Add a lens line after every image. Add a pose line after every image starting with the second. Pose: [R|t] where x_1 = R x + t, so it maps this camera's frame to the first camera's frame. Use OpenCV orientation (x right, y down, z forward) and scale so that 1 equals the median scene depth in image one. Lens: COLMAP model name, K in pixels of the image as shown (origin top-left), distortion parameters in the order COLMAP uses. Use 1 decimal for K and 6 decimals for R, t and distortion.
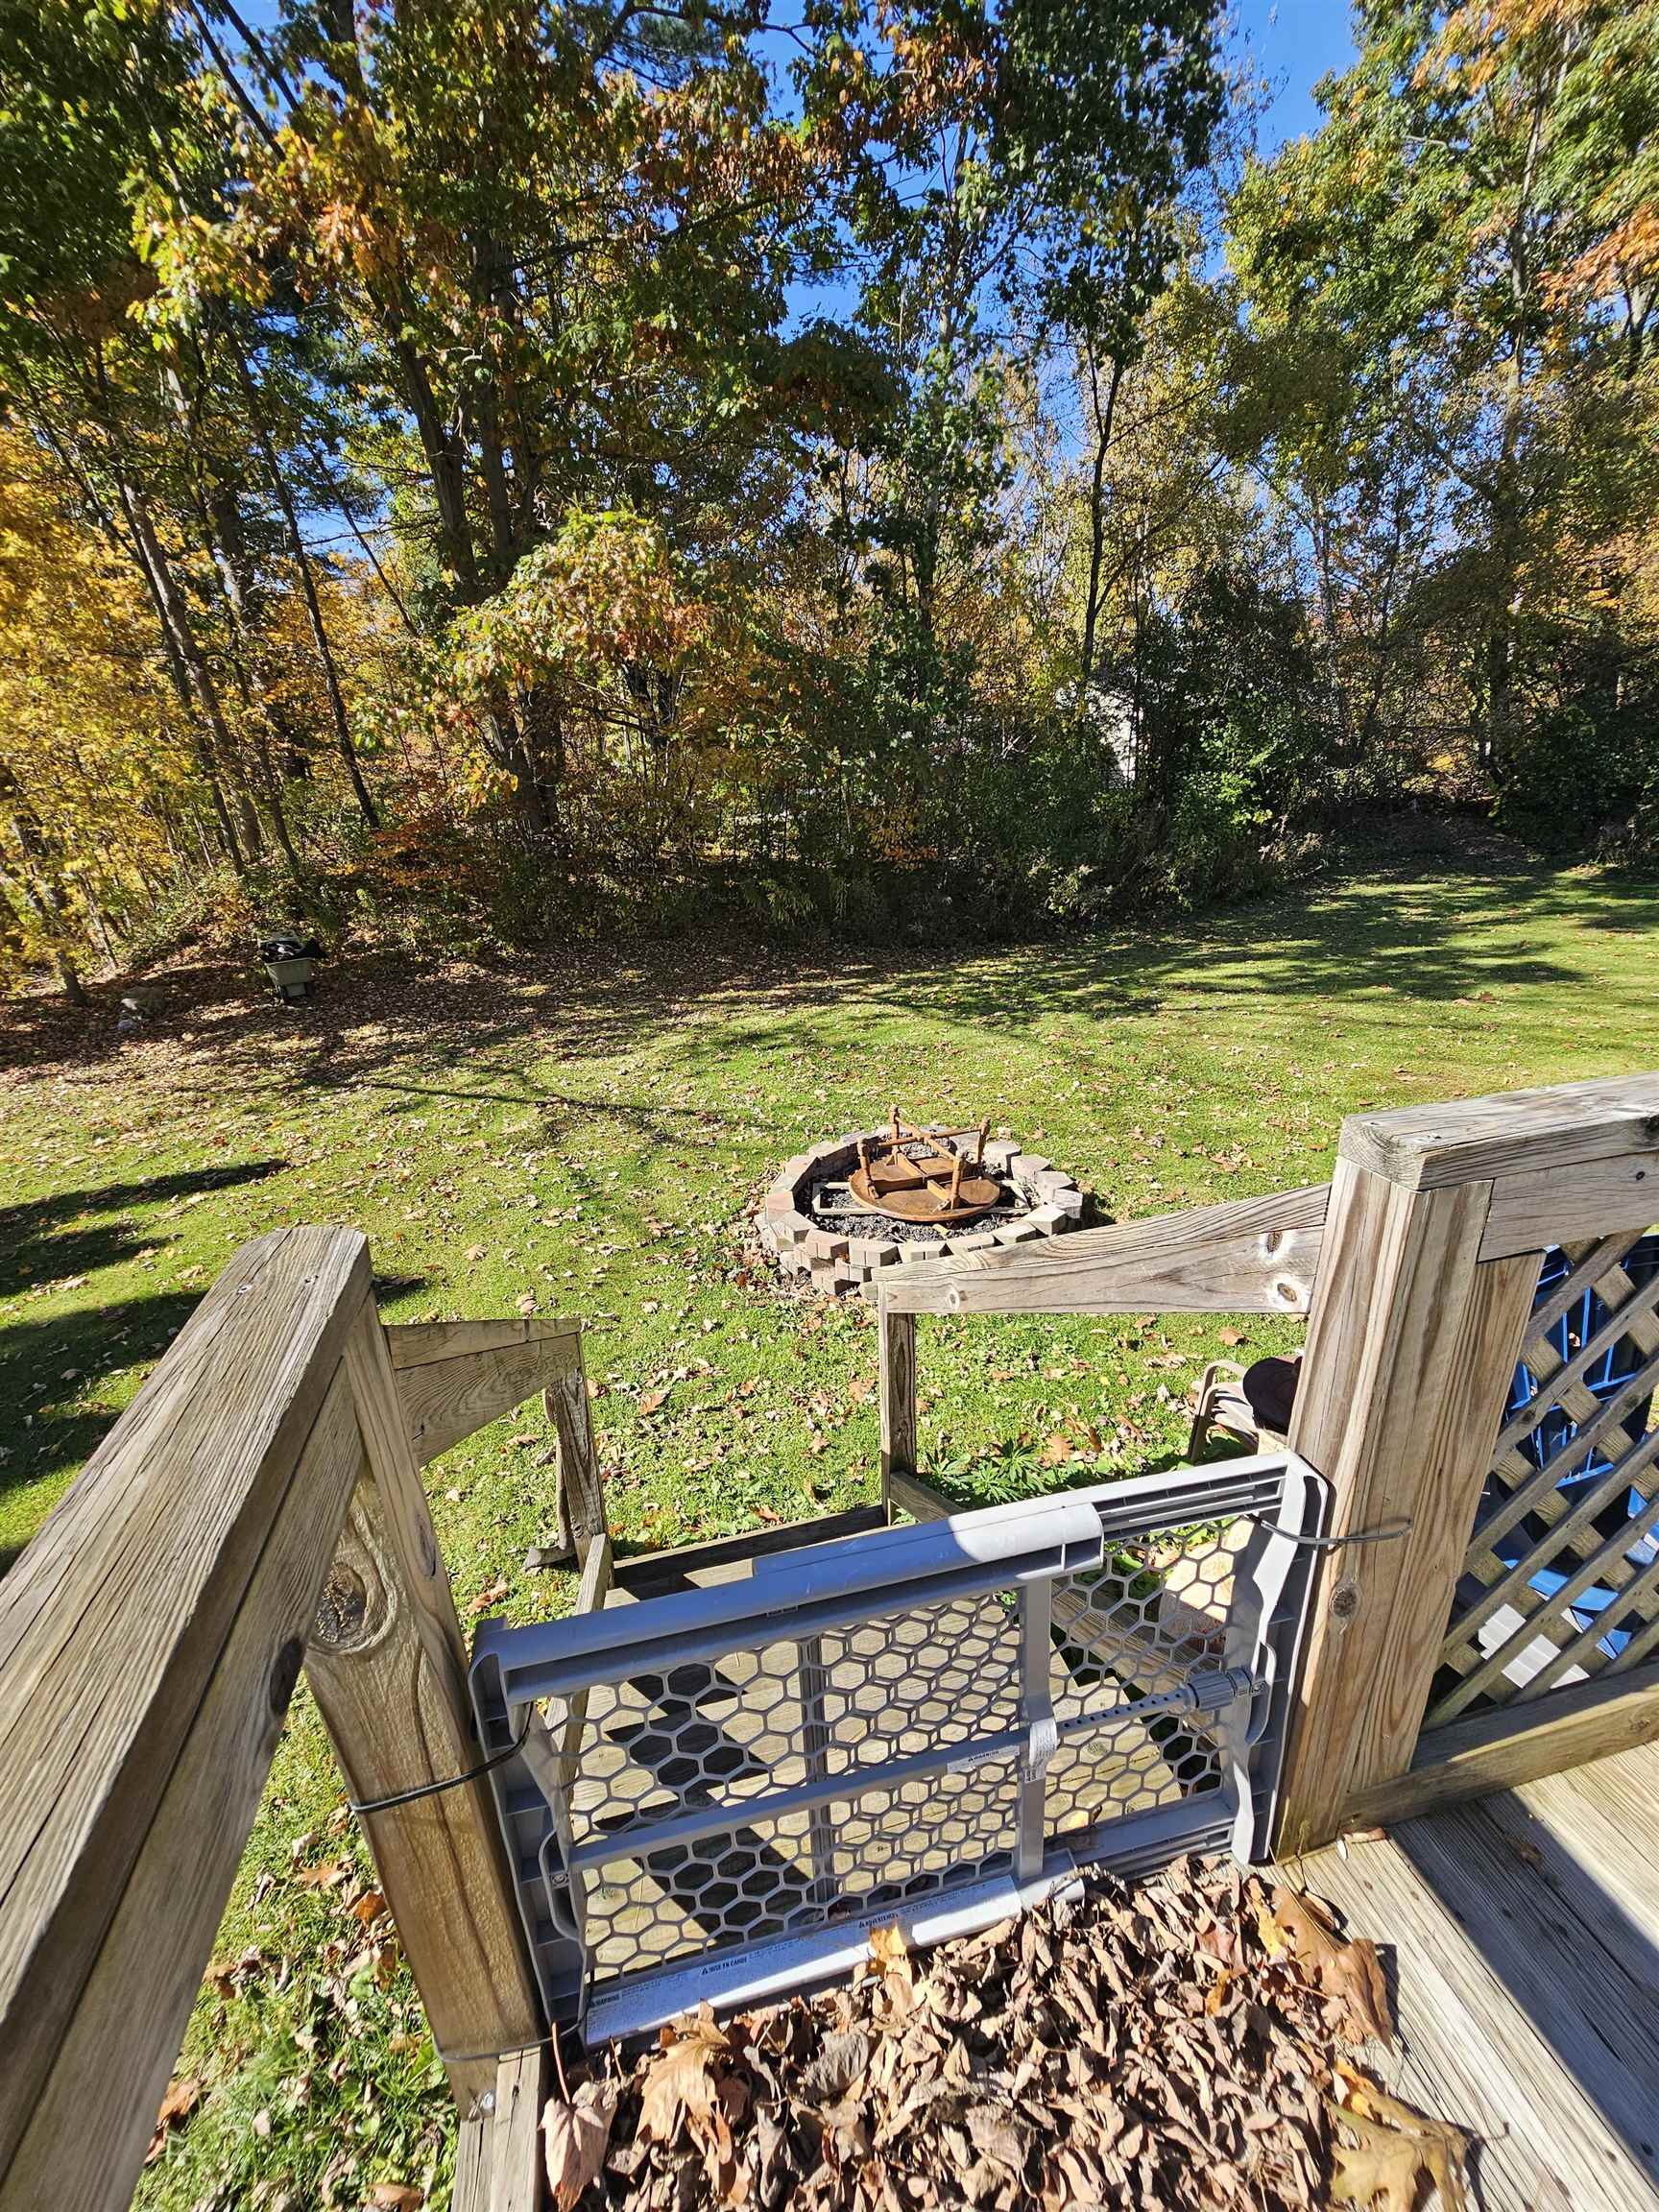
lens RADIAL K [[897.7, 0, 830.4], [0, 897.7, 1098.1], [0, 0, 1]] dist [-0.004628, 0.001019]
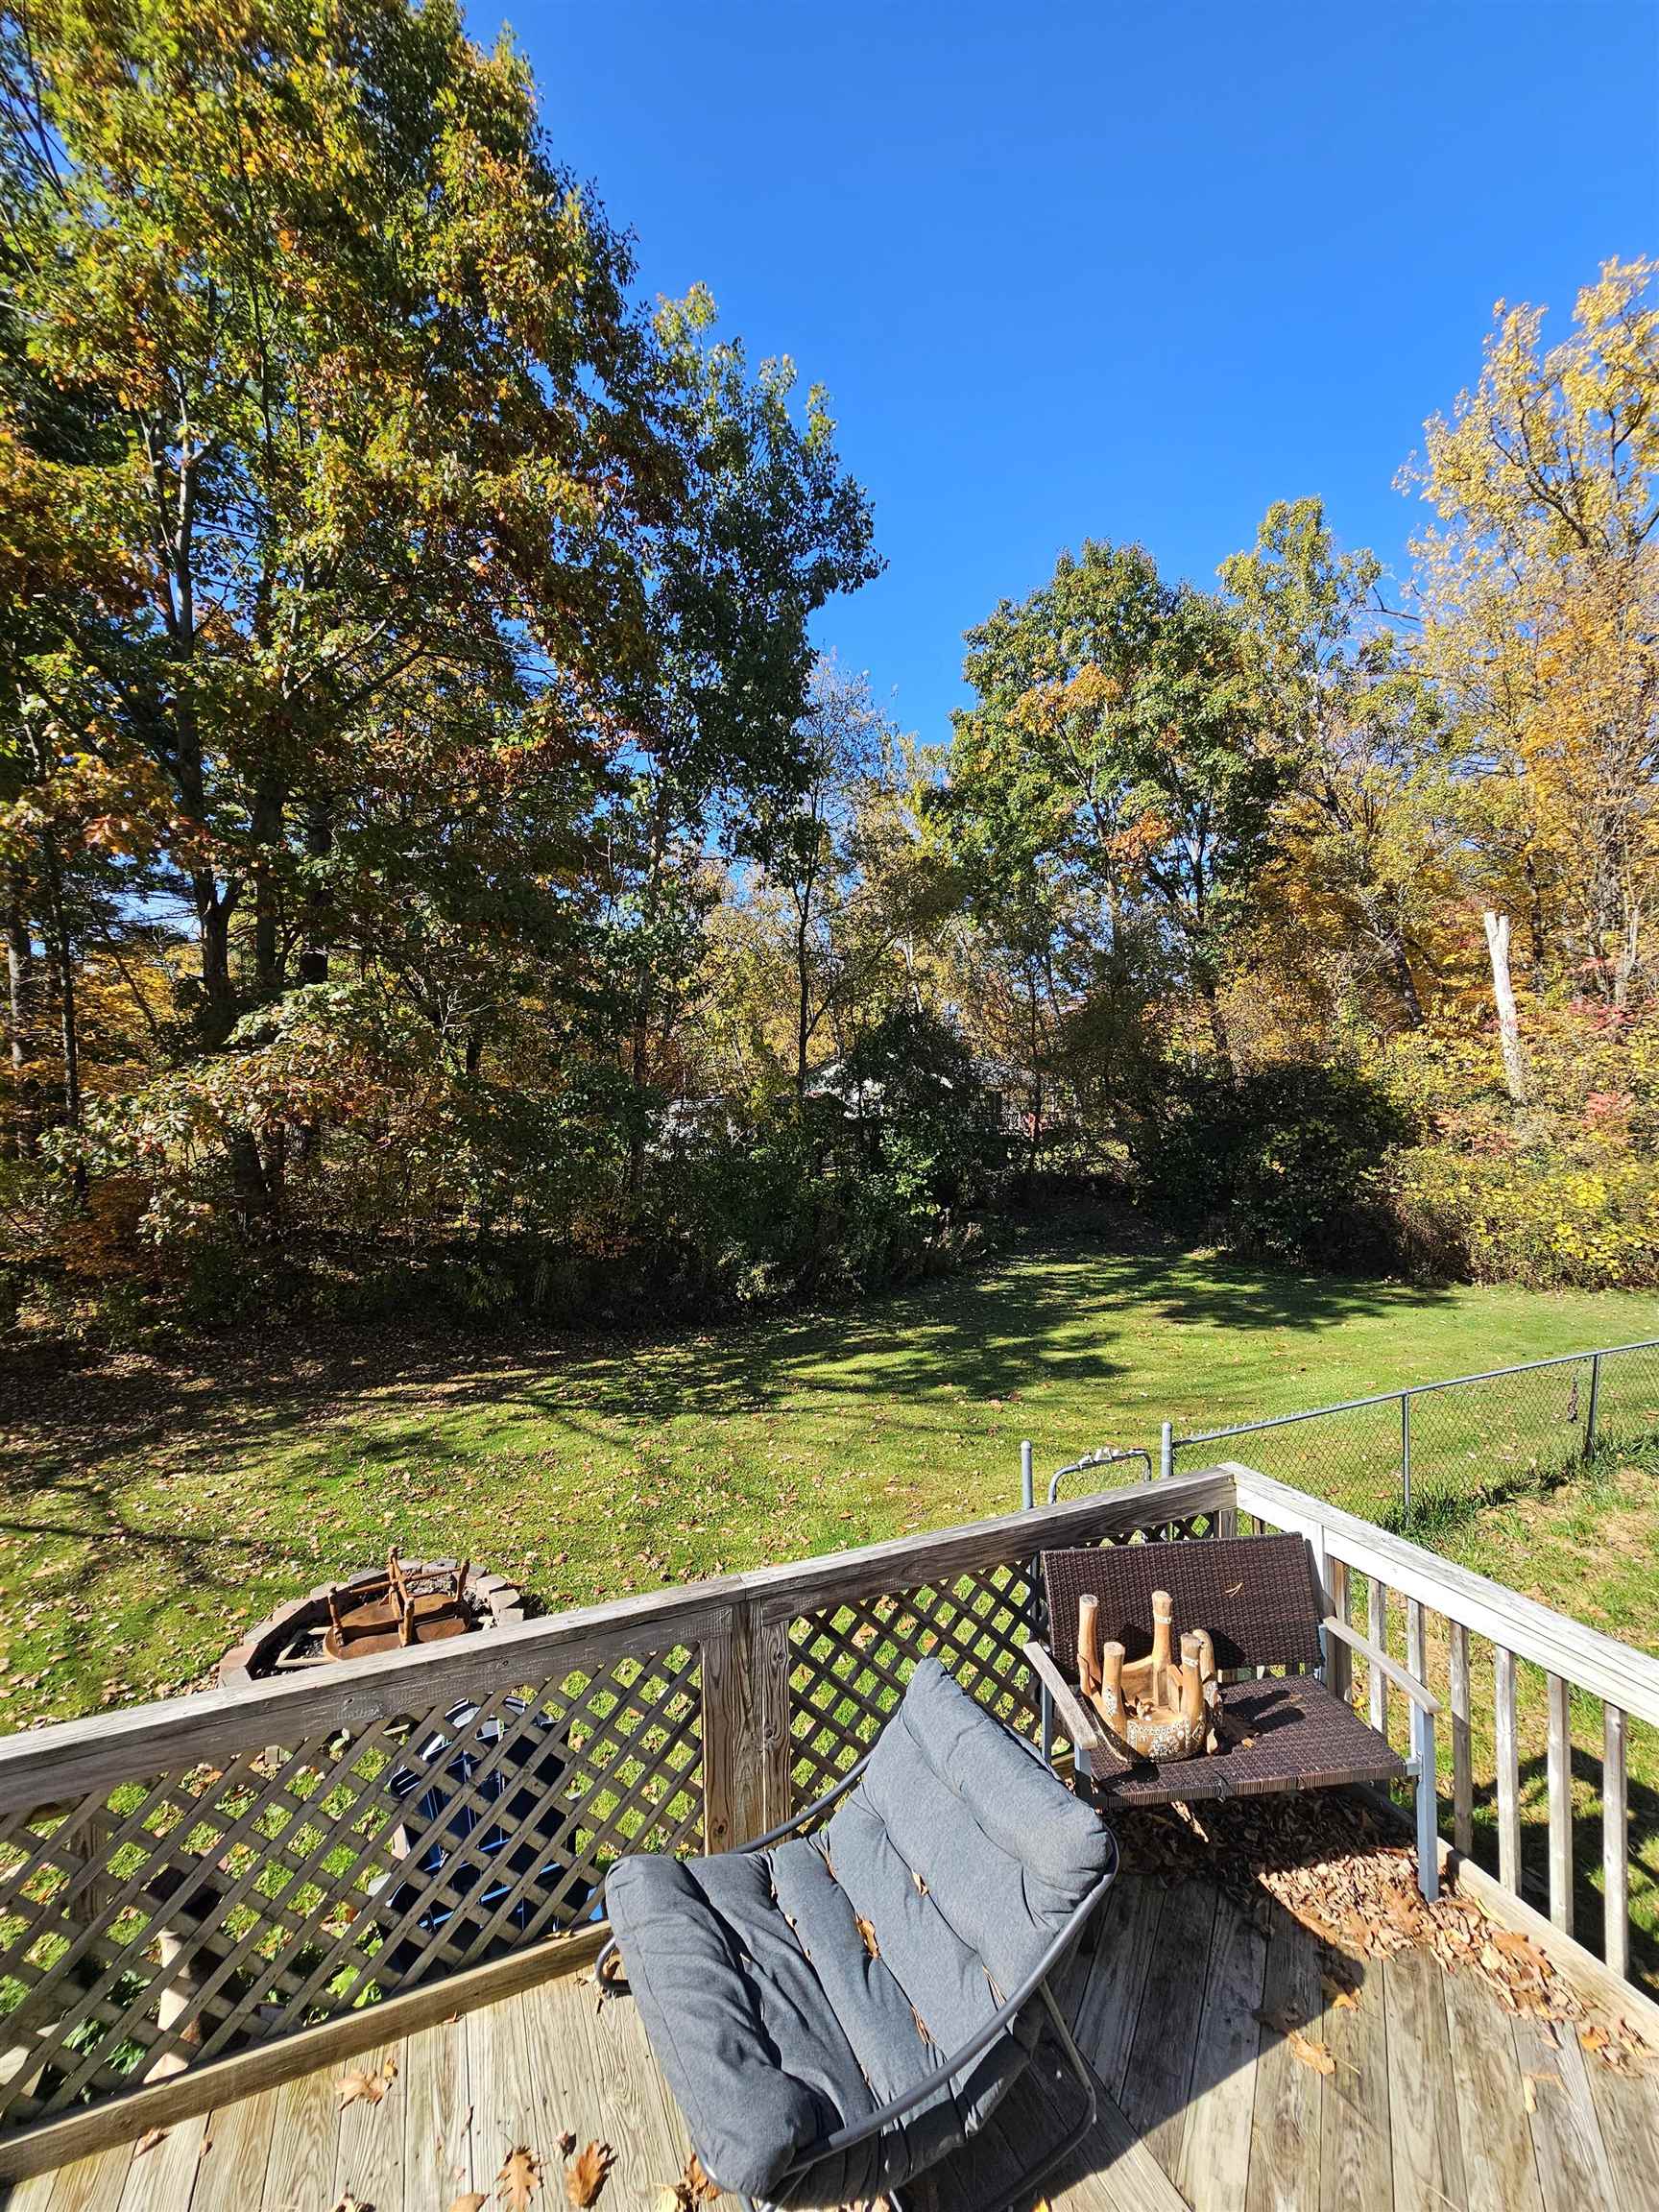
lens RADIAL K [[897.7, 0, 825.2], [0, 897.7, 1100.8], [0, 0, 1]] dist [-0.004628, 0.001019]
pose [[0.985732, 0.033409, 0.164972, 0.208116], [0.027280, 0.935438, -0.352436, -0.052942], [-0.166096, 0.351908, 0.921180, -0.162405]]
